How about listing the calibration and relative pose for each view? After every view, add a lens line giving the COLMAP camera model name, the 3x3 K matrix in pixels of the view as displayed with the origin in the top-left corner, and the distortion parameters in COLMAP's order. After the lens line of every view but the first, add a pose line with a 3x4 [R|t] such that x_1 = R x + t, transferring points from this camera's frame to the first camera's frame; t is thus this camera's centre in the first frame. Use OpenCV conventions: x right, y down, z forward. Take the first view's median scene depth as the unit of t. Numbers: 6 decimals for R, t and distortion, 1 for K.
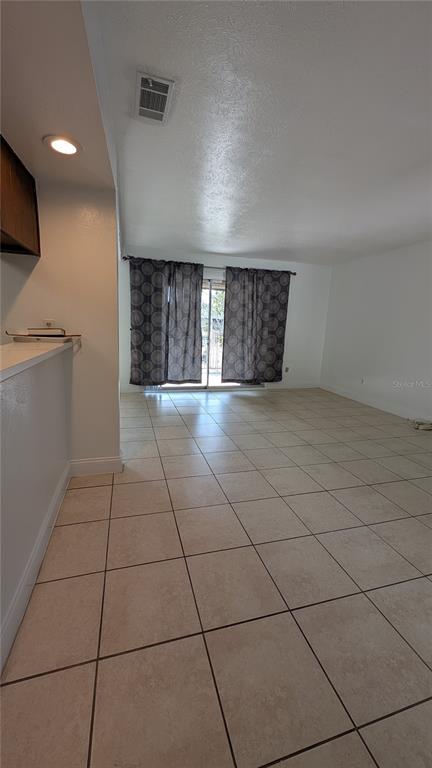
lens RADIAL K [[290.4, 0, 213.9], [0, 290.4, 383.0], [0, 0, 1]] dist [0.001938, -0.000205]
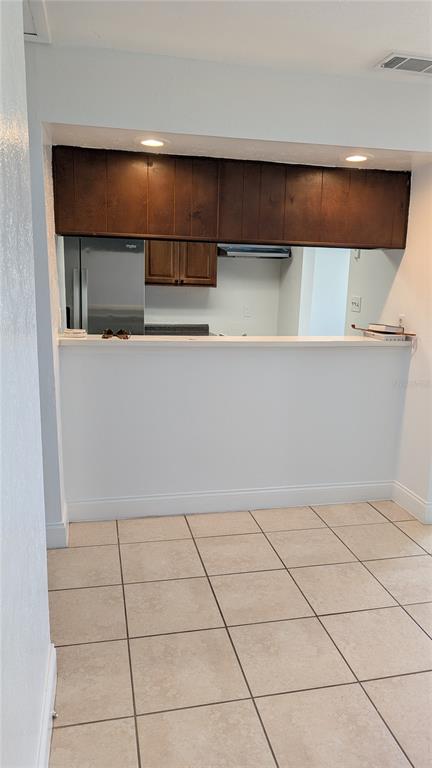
lens RADIAL K [[548.3, 0, 215.1], [0, 548.3, 385.3], [0, 0, 1]] dist [0.004913, 0.001933]
pose [[-0.062729, 0.141877, -0.987895, 1.179659], [-0.225977, 0.962118, 0.152524, -0.135592], [0.972111, 0.232809, -0.028291, 0.525287]]
